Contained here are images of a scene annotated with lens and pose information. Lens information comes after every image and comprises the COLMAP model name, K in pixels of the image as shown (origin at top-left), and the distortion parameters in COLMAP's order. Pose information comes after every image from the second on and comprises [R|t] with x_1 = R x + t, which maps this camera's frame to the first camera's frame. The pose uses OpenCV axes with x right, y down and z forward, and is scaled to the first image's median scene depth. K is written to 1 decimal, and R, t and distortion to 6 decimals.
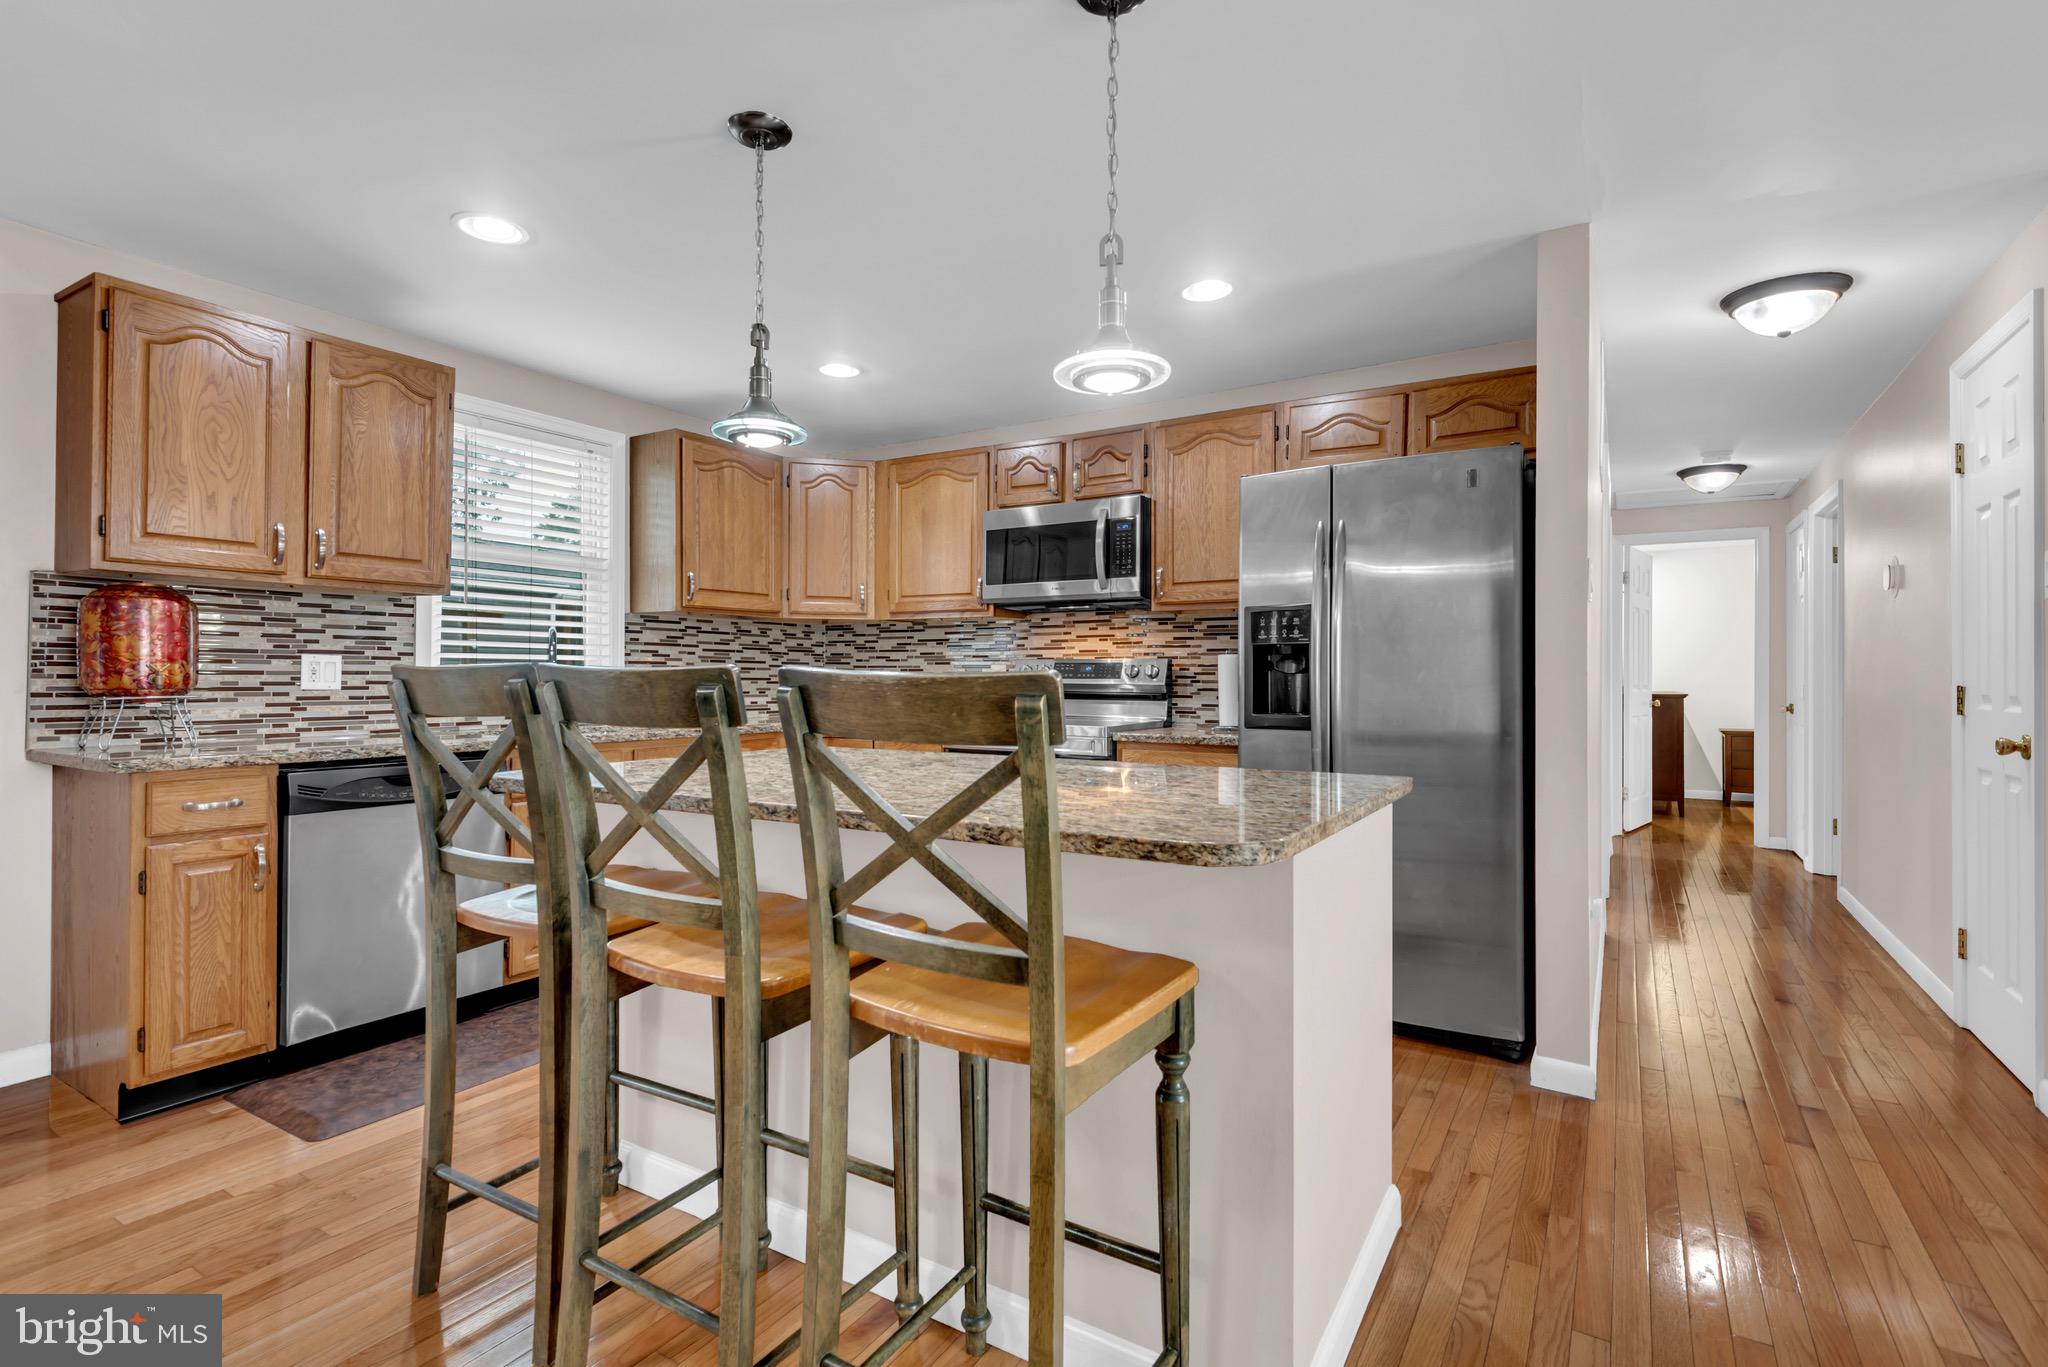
lens RADIAL K [[954.7, 0, 1017.0], [0, 954.7, 674.4], [0, 0, 1]] dist [-0.011216, -0.000366]
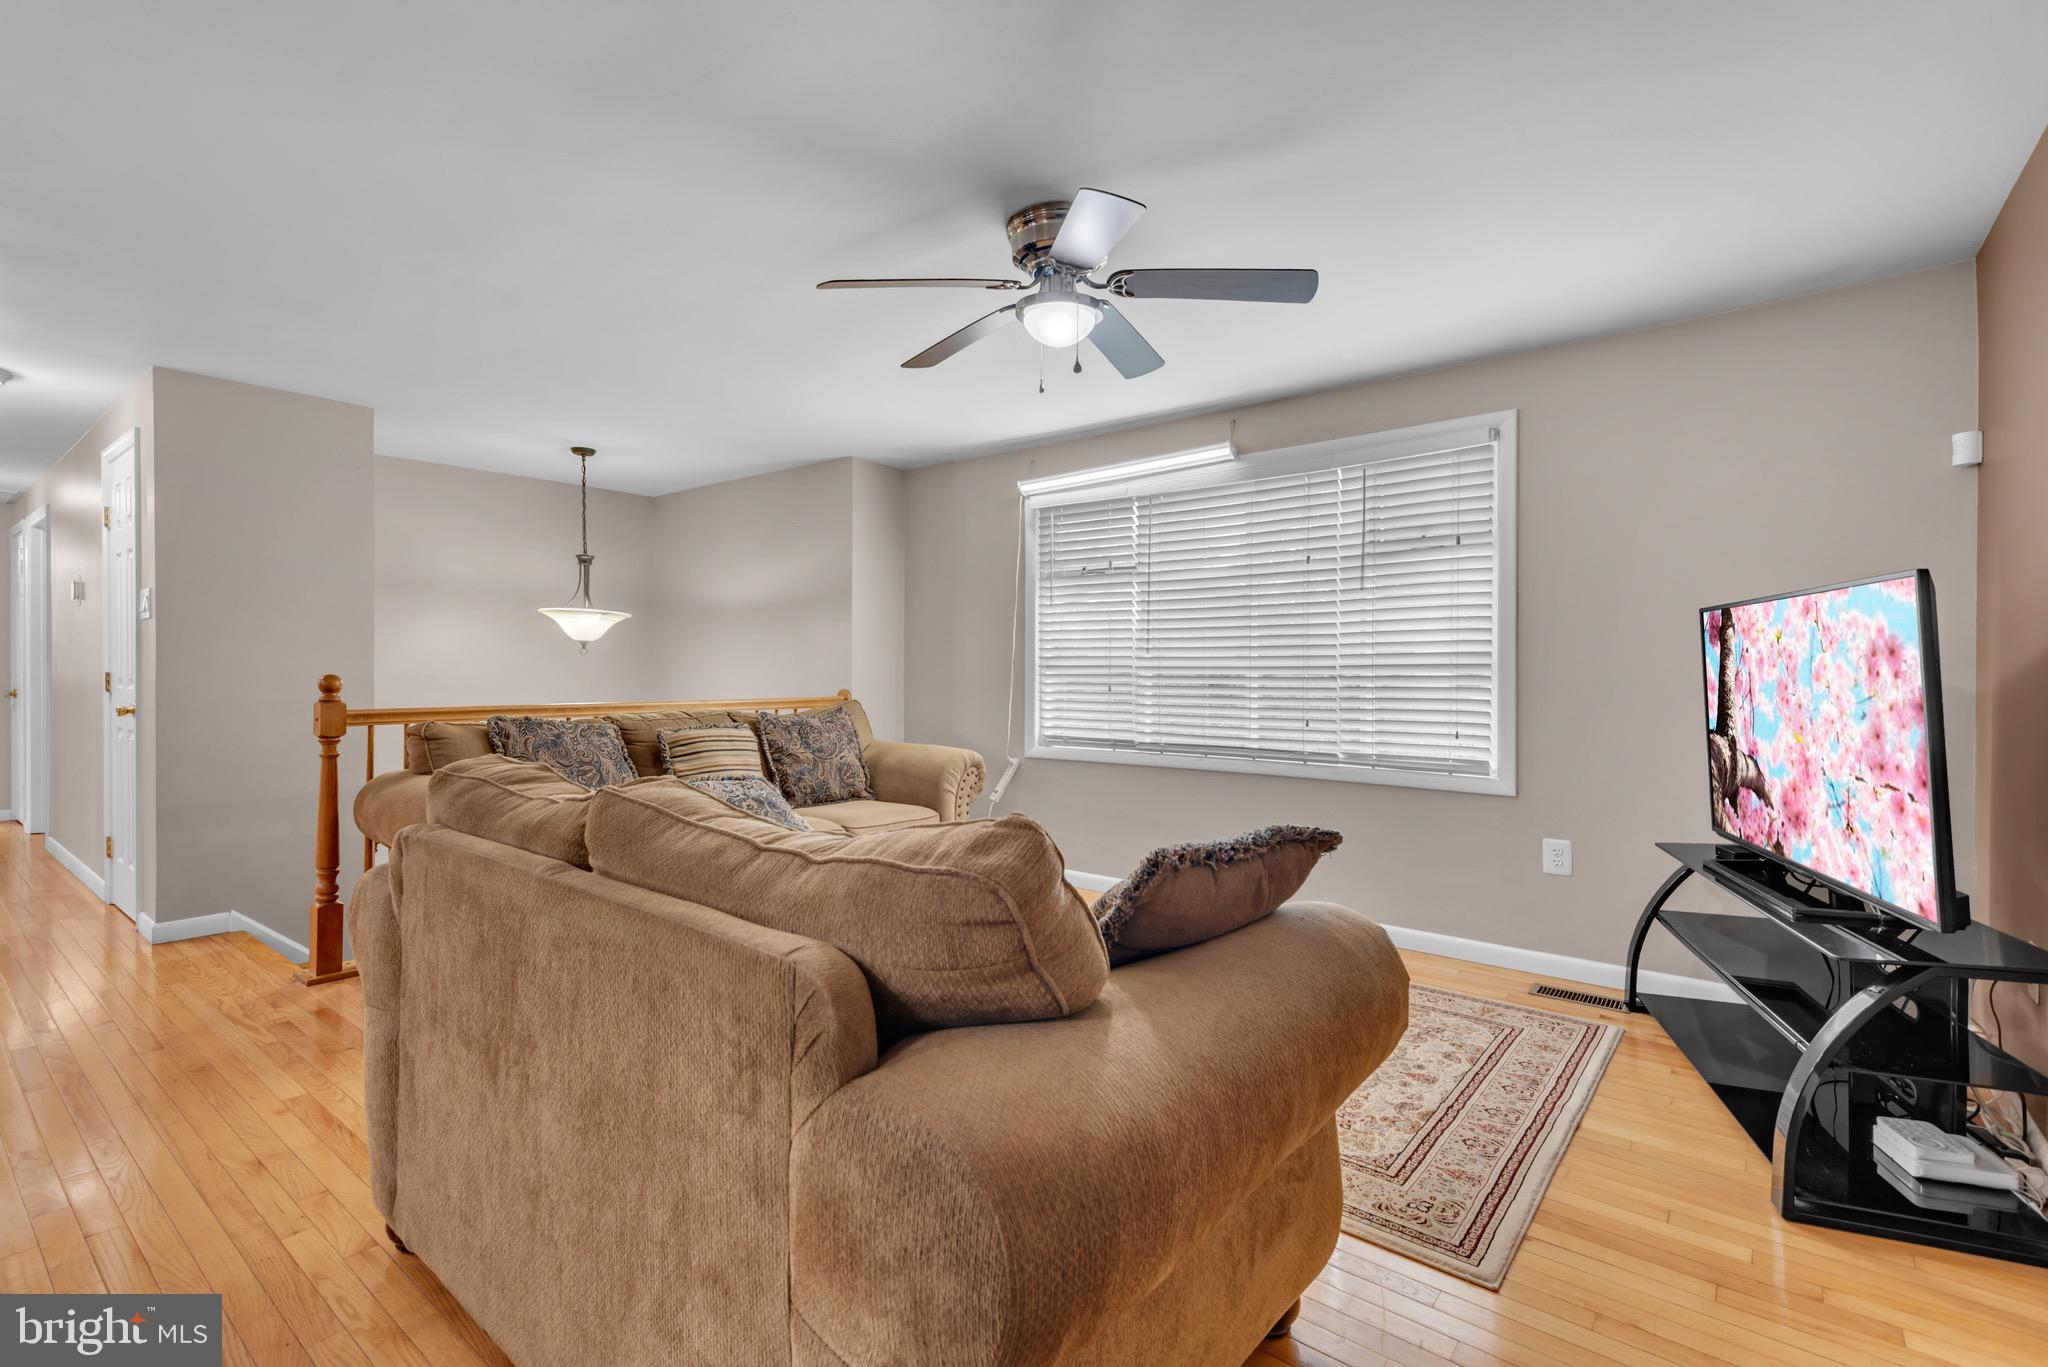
lens RADIAL K [[916.8, 0, 1020.4], [0, 916.8, 673.4], [0, 0, 1]] dist [0.032011, -0.012992]
pose [[0.105693, -0.009866, 0.994350, -0.270859], [-0.004657, 0.999935, 0.010416, -0.007444], [-0.994388, -0.005731, 0.105640, -0.519260]]
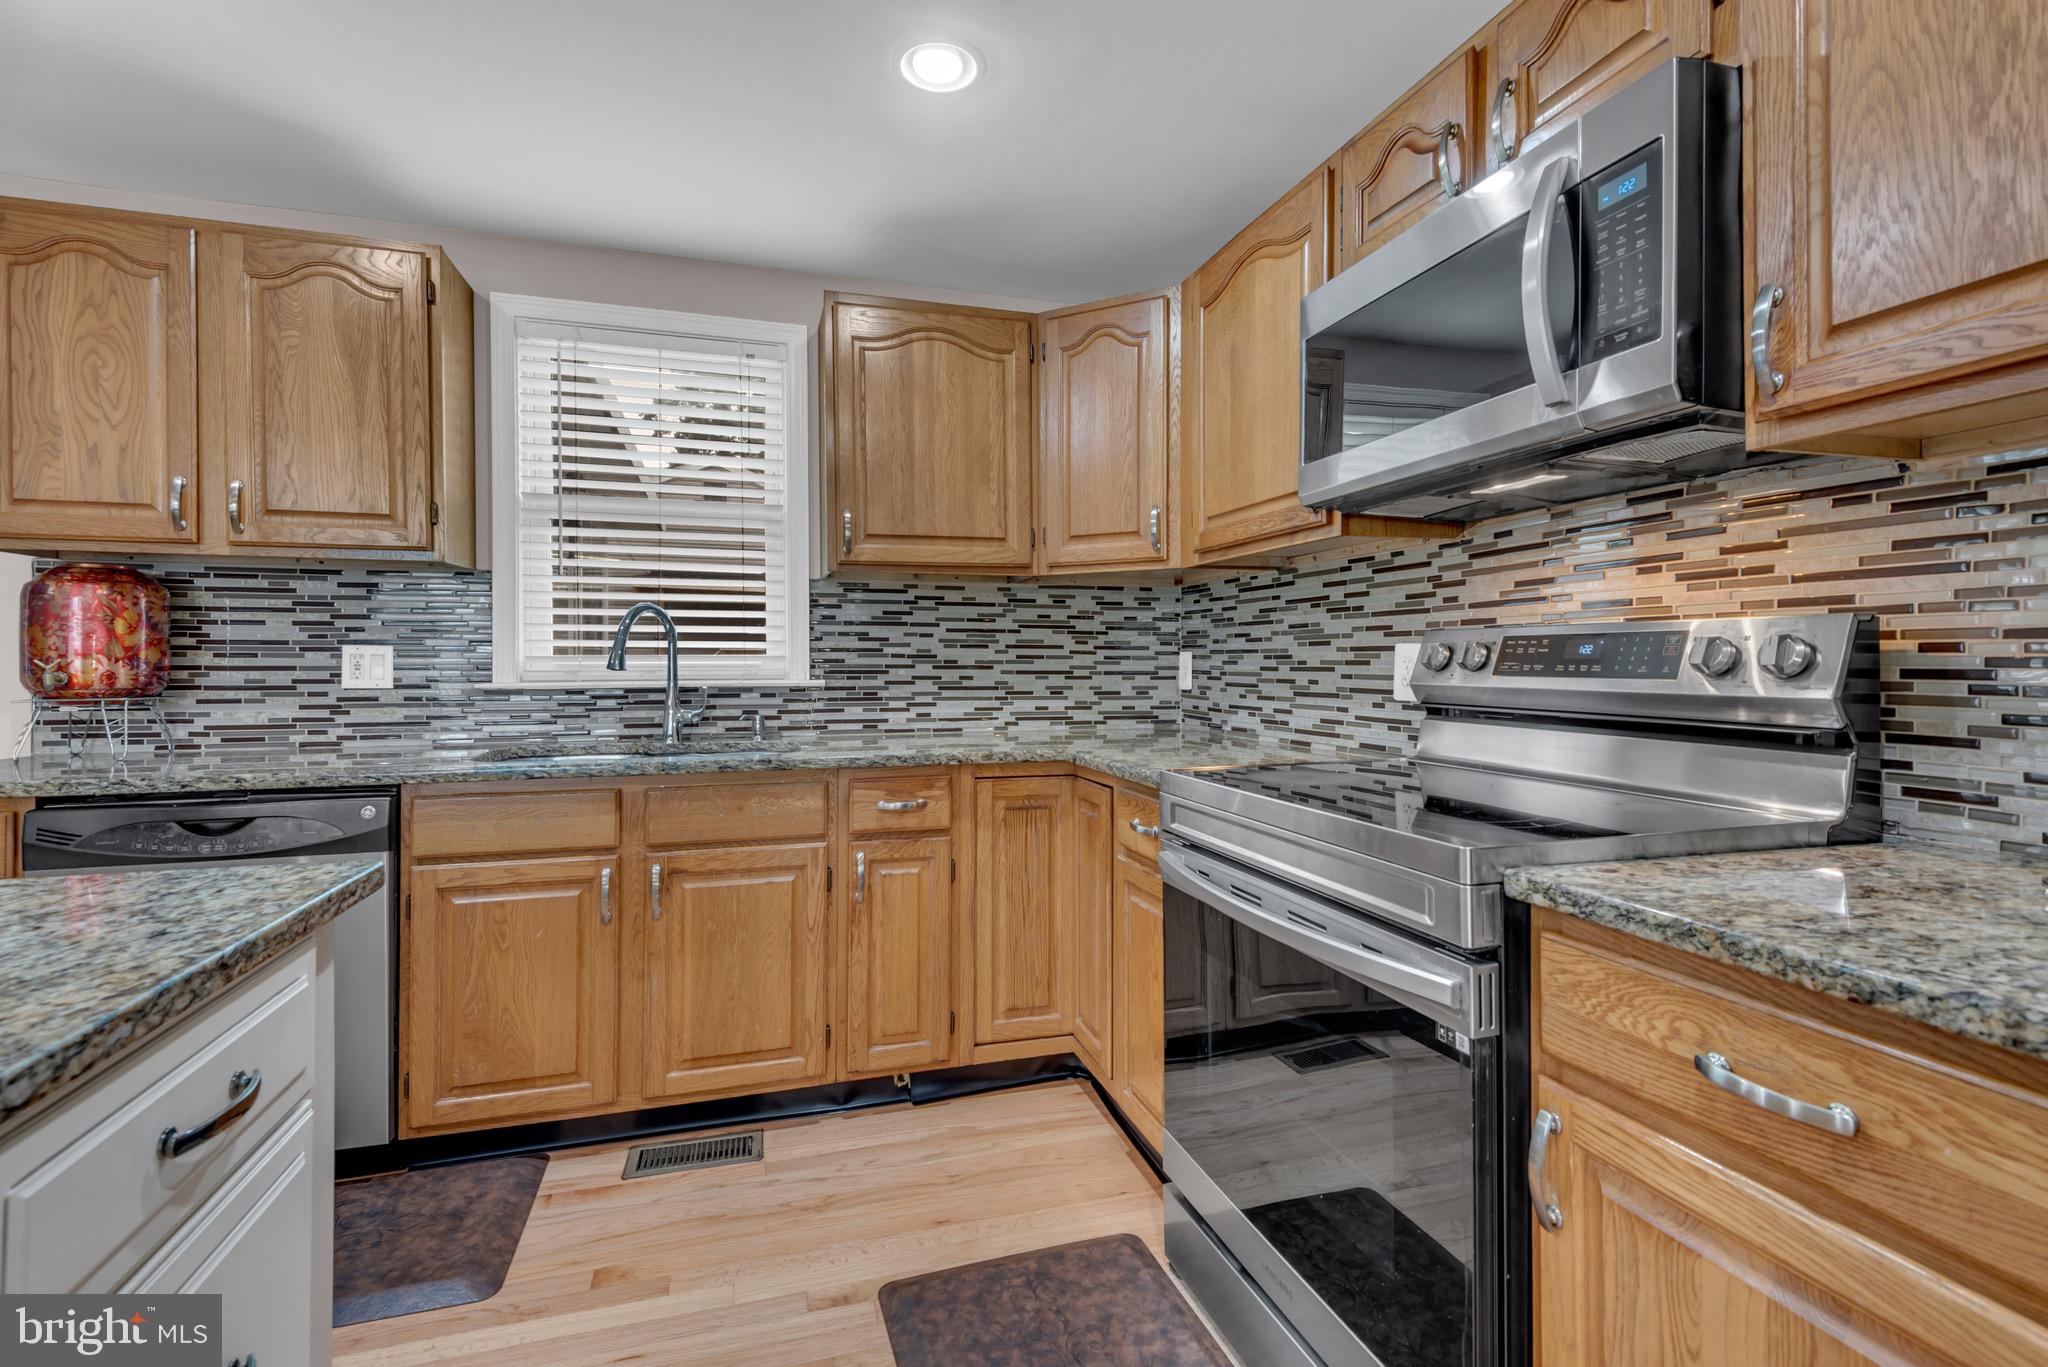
lens RADIAL K [[916.8, 0, 1006.3], [0, 916.8, 666.1], [0, 0, 1]] dist [0.032011, -0.012992]
pose [[0.738136, -0.001566, -0.674650, 0.211369], [0.005621, 0.999977, 0.003829, -0.003408], [0.674628, -0.006618, 0.738128, 0.806883]]
